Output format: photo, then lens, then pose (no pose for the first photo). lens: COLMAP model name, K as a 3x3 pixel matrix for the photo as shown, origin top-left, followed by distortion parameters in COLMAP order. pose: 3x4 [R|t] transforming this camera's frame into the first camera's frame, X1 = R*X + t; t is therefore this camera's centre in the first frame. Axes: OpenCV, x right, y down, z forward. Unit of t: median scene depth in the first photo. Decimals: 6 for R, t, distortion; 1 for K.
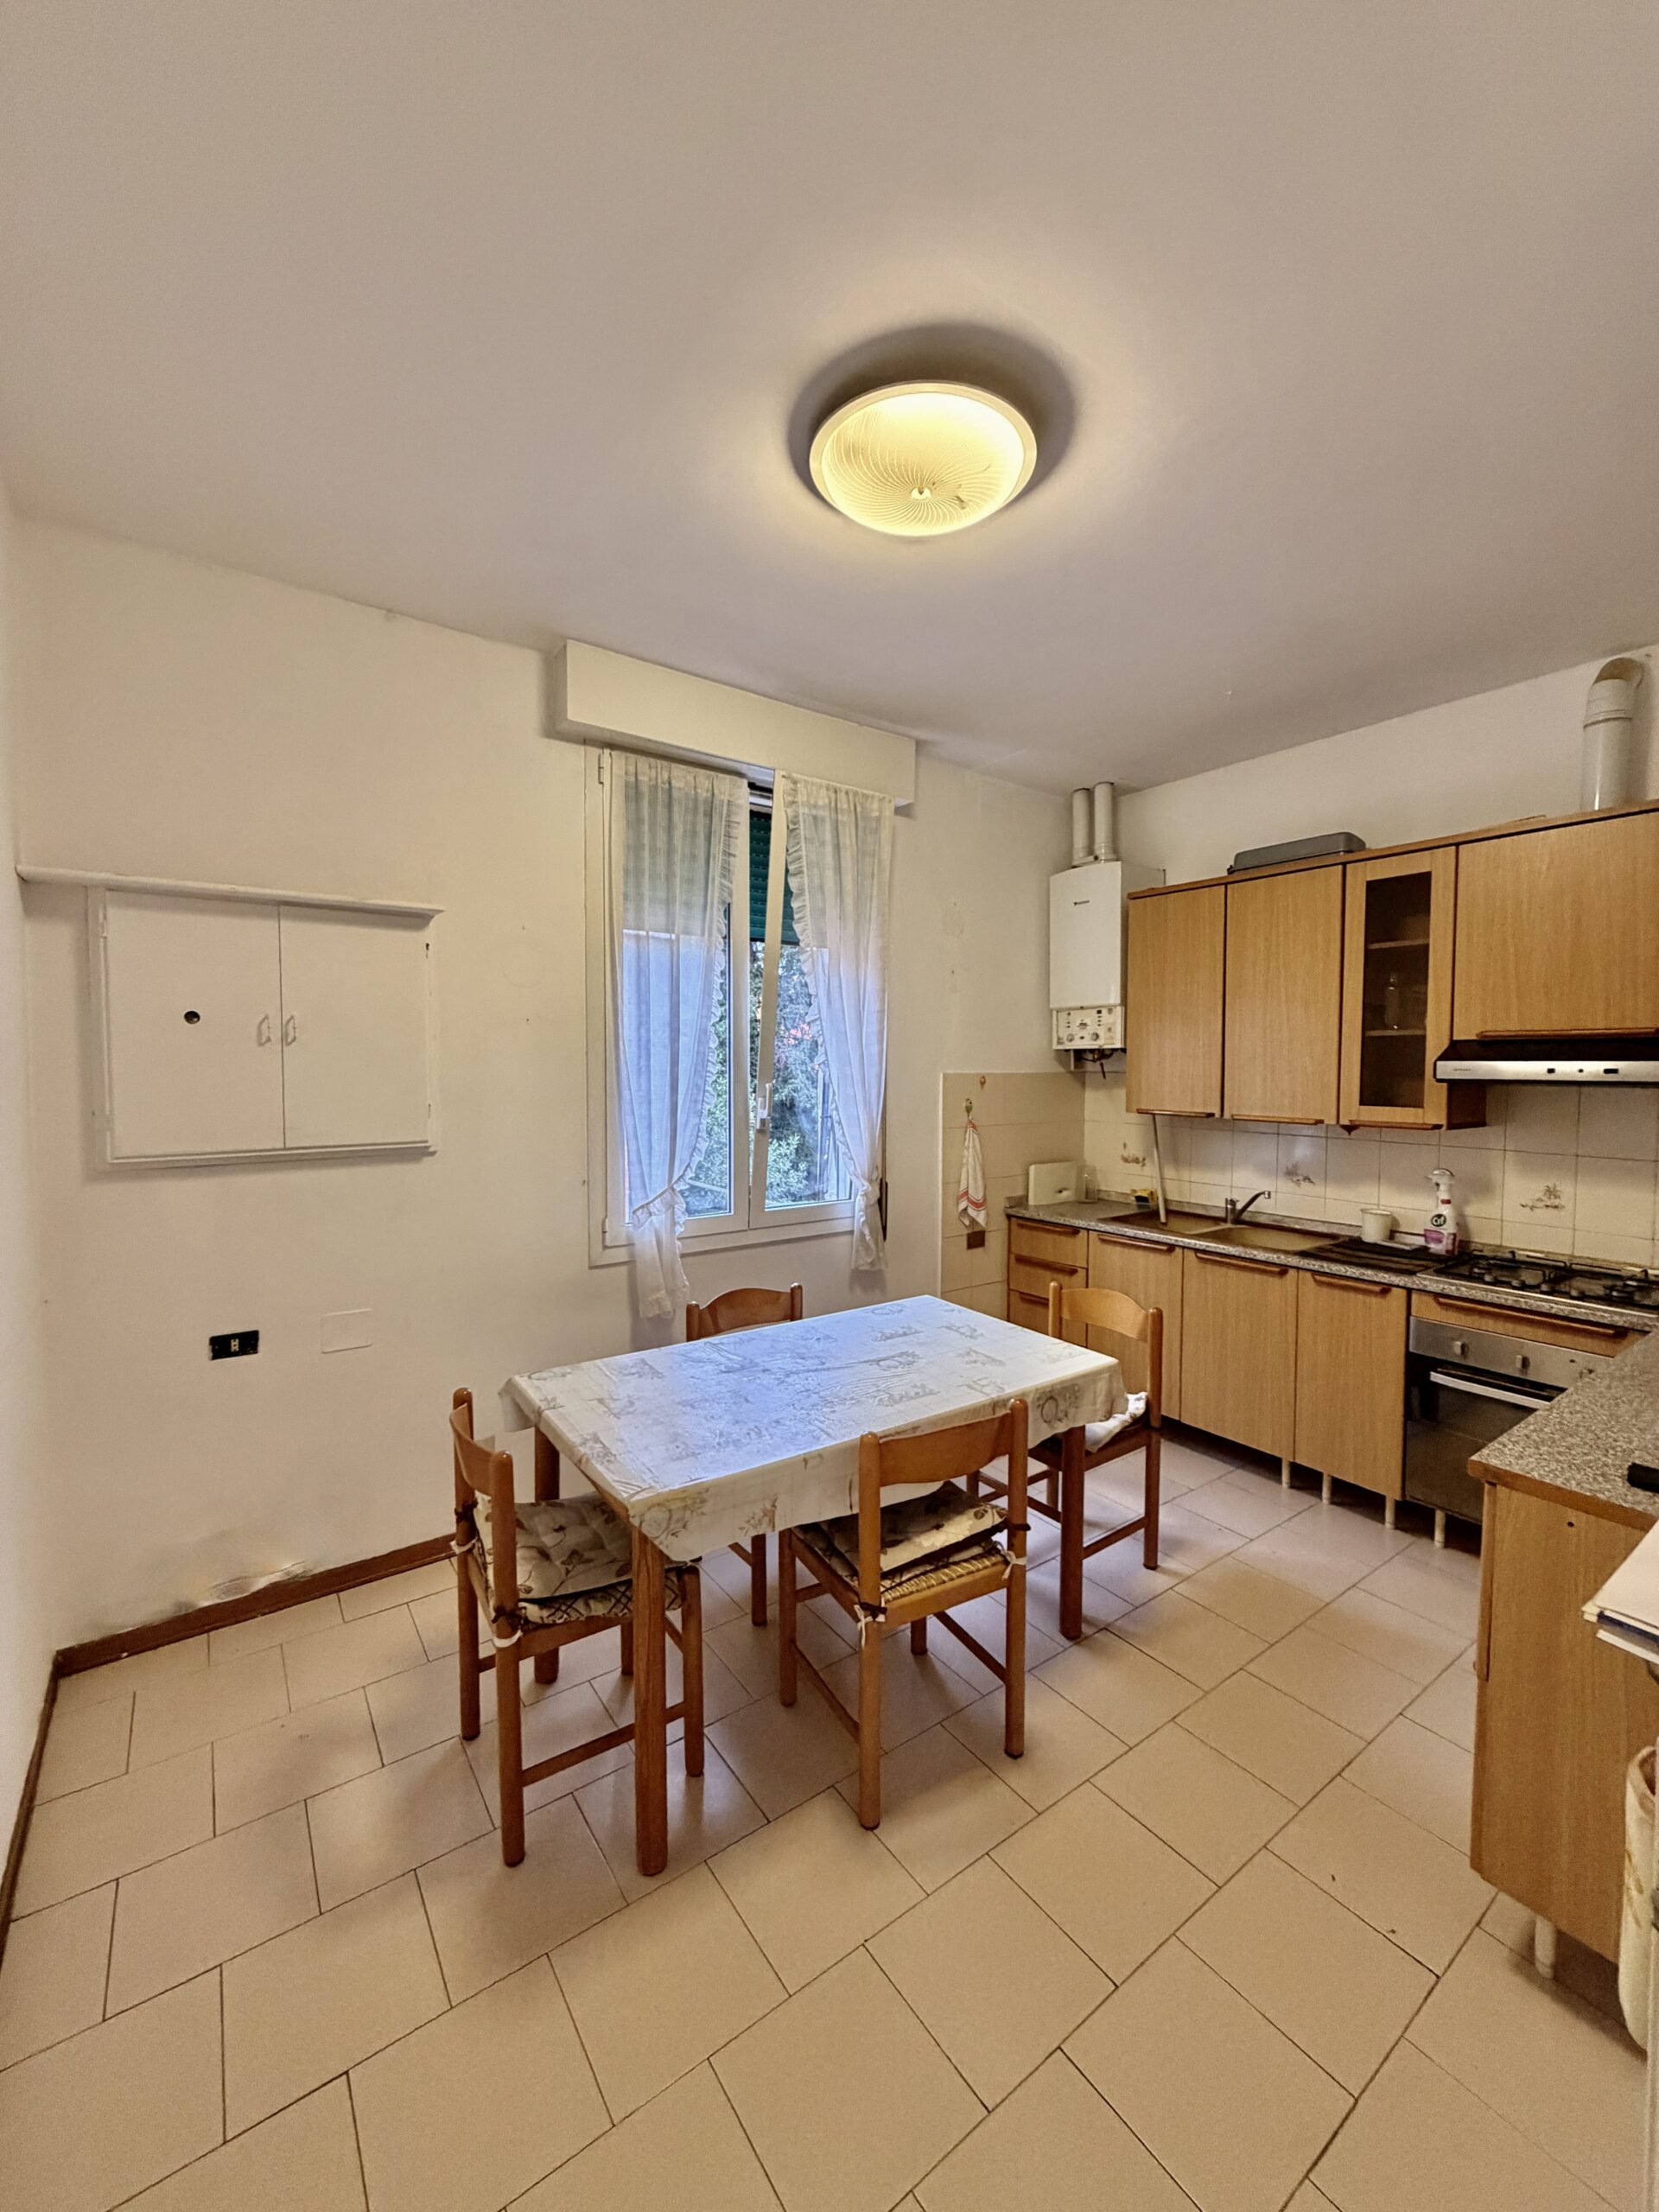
lens RADIAL K [[881.7, 0, 829.2], [0, 881.7, 1096.7], [0, 0, 1]] dist [-0.001577, 0.000455]
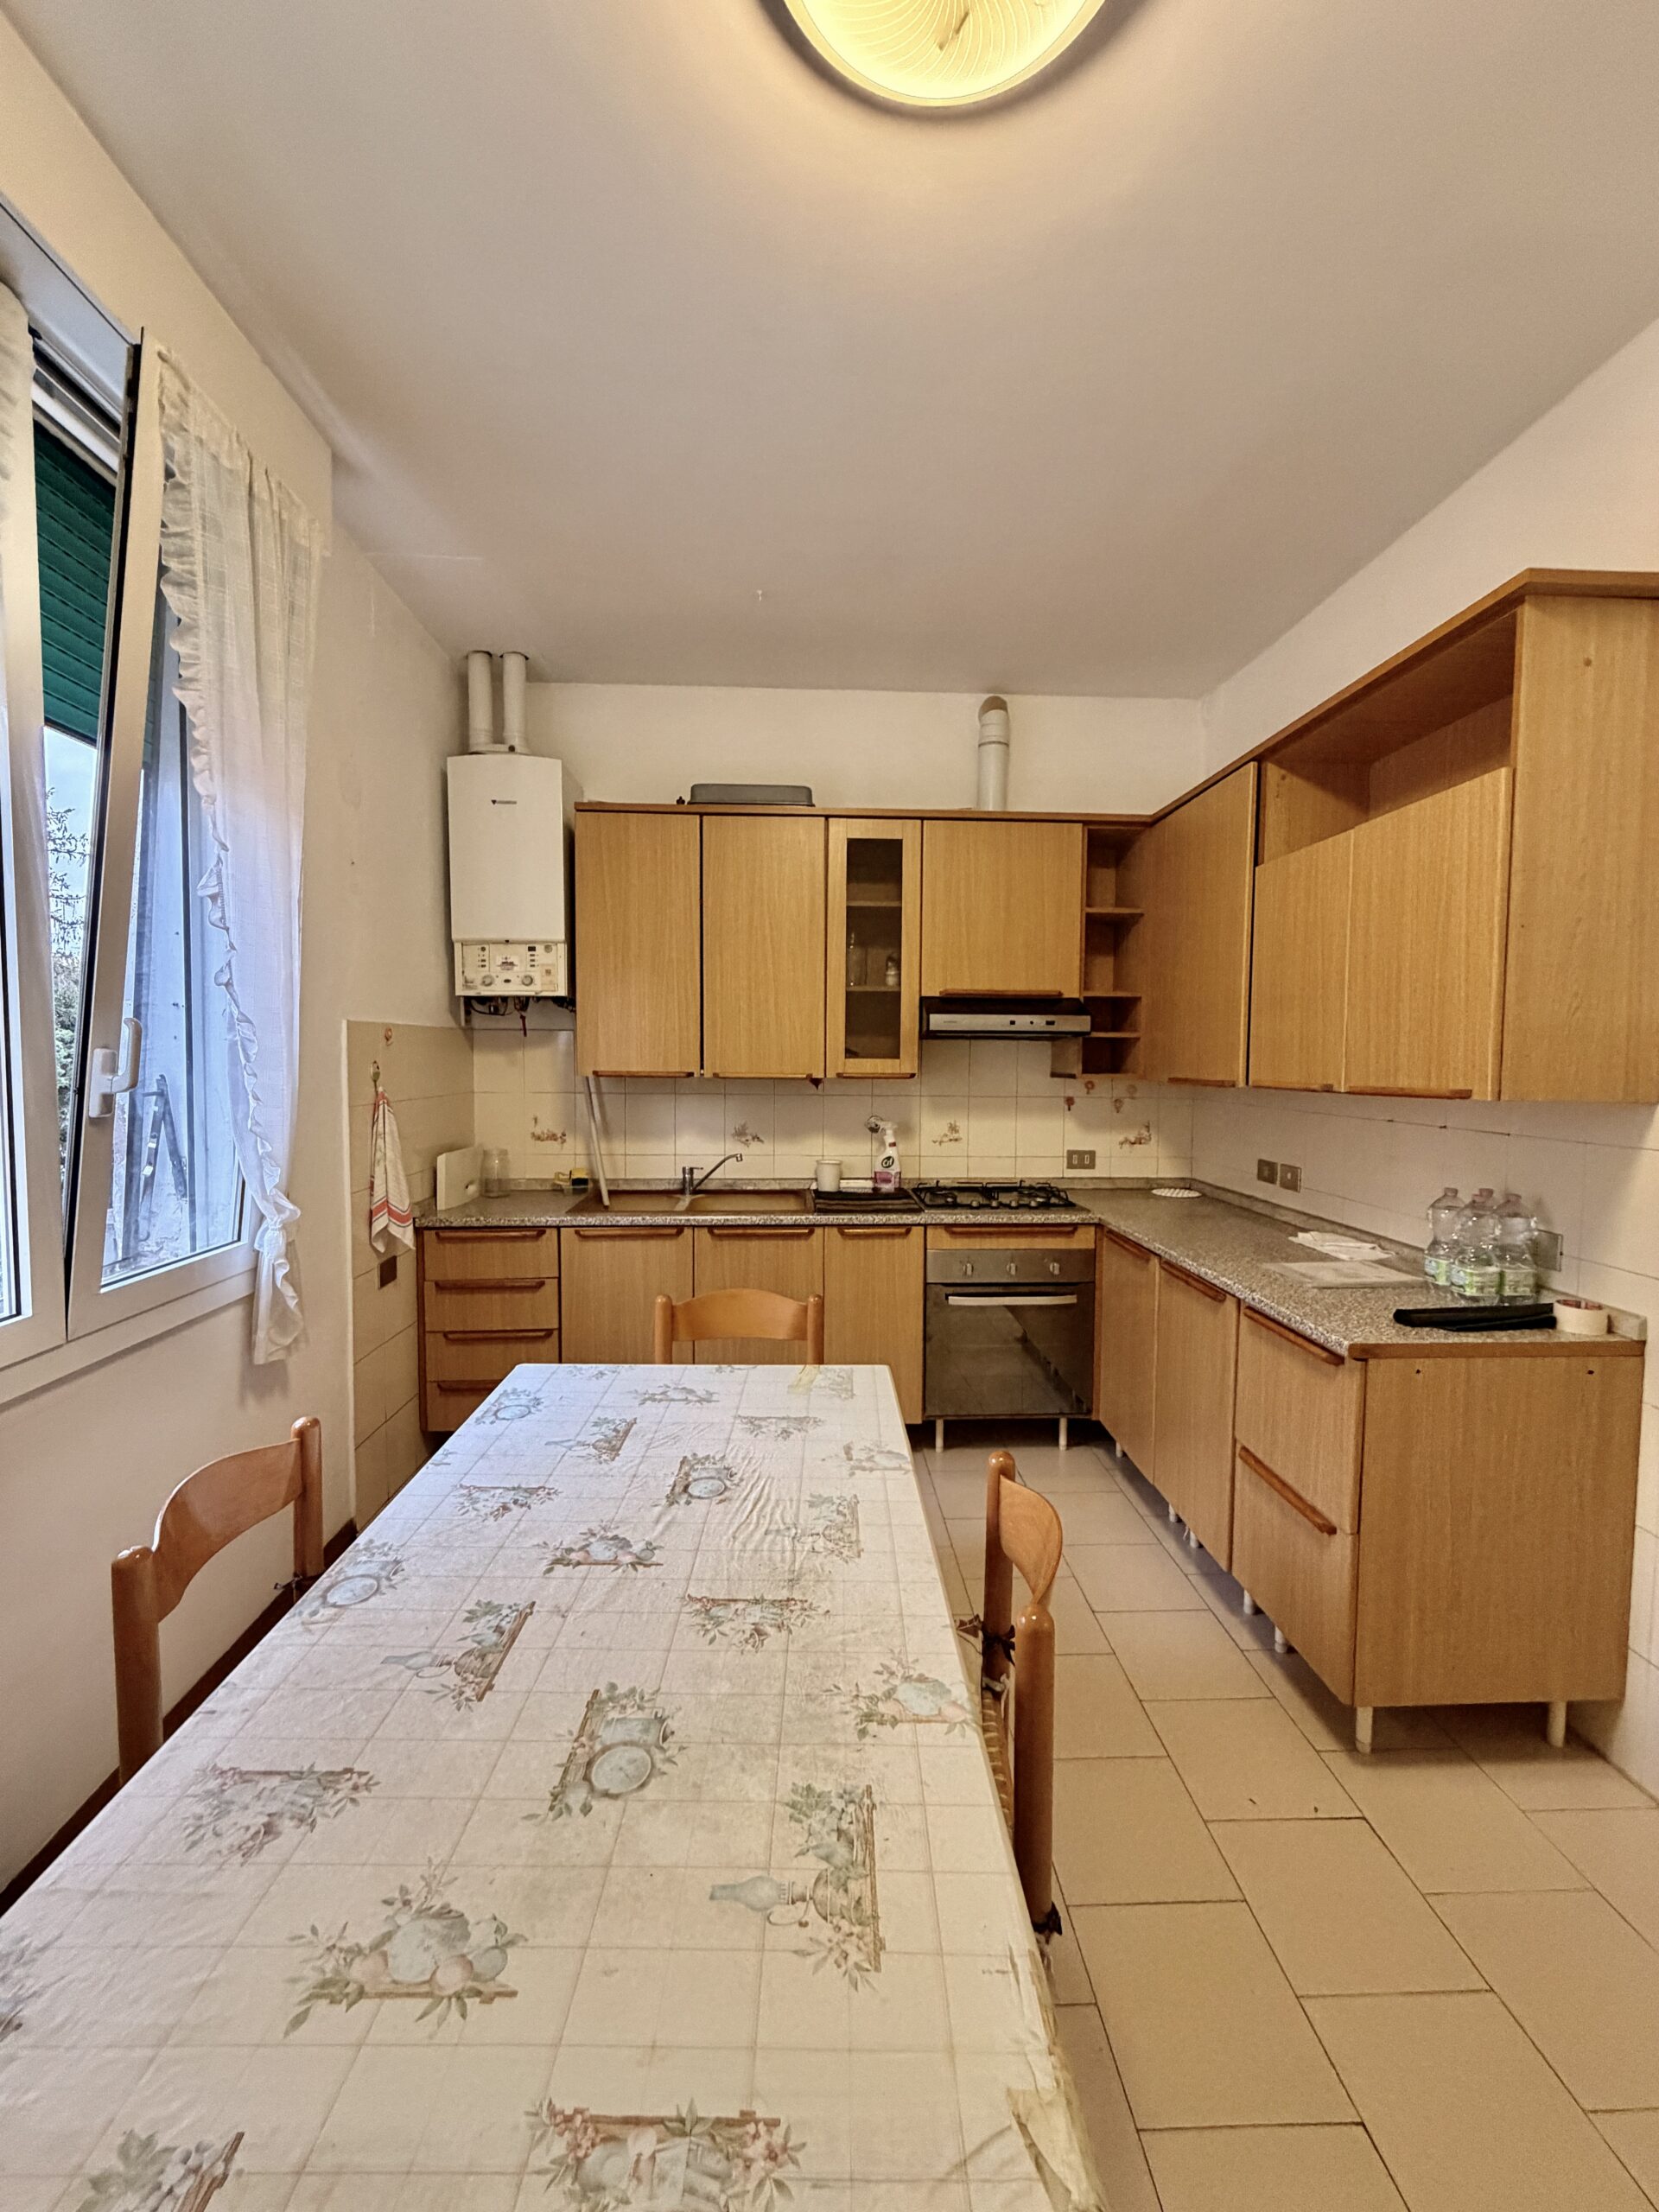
lens RADIAL K [[881.7, 0, 830.8], [0, 881.7, 1098.1], [0, 0, 1]] dist [-0.001577, 0.000455]
pose [[0.548276, -0.040868, 0.835298, -0.312562], [0.026873, 0.999150, 0.031246, 0.028123], [-0.835866, 0.005316, 0.548908, 0.535553]]
